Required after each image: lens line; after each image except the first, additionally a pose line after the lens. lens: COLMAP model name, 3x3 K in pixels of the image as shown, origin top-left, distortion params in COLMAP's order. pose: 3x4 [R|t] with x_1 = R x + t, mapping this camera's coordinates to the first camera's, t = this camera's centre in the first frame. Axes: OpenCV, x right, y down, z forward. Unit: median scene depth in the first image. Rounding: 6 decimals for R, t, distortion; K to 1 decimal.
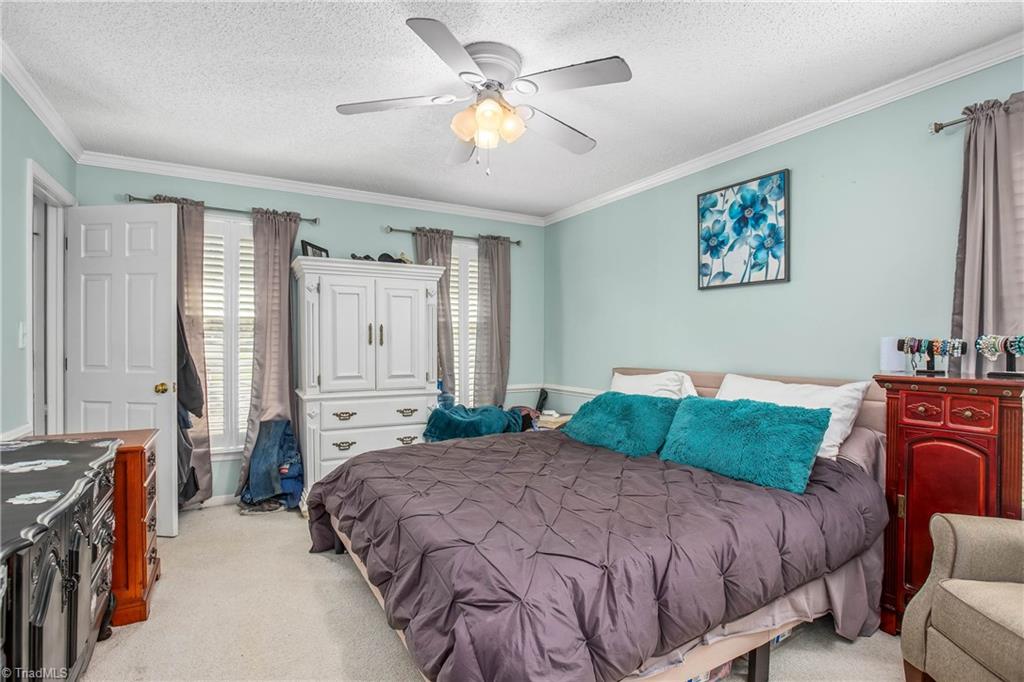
lens RADIAL K [[517.4, 0, 509.9], [0, 517.4, 349.0], [0, 0, 1]] dist [-0.019941, 0.000230]
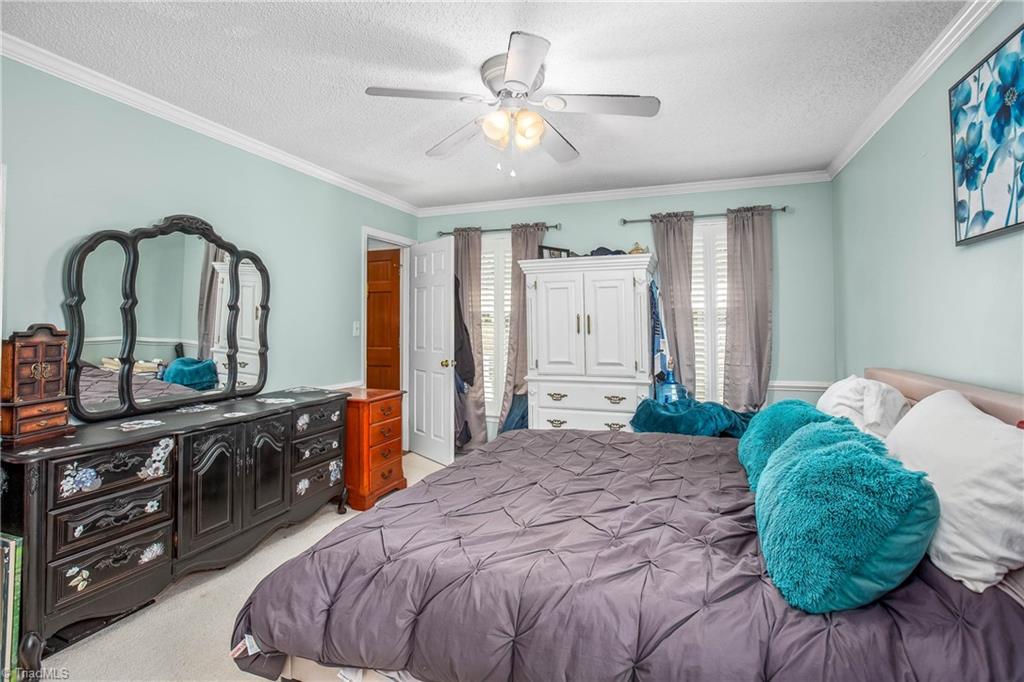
lens RADIAL K [[484.5, 0, 518.3], [0, 484.5, 324.6], [0, 0, 1]] dist [-0.015327, 0.000610]
pose [[0.657415, -0.008205, -0.753484, 0.460301], [-0.002247, 0.999915, -0.012849, -0.015280], [0.753525, 0.010141, 0.657341, 0.257686]]
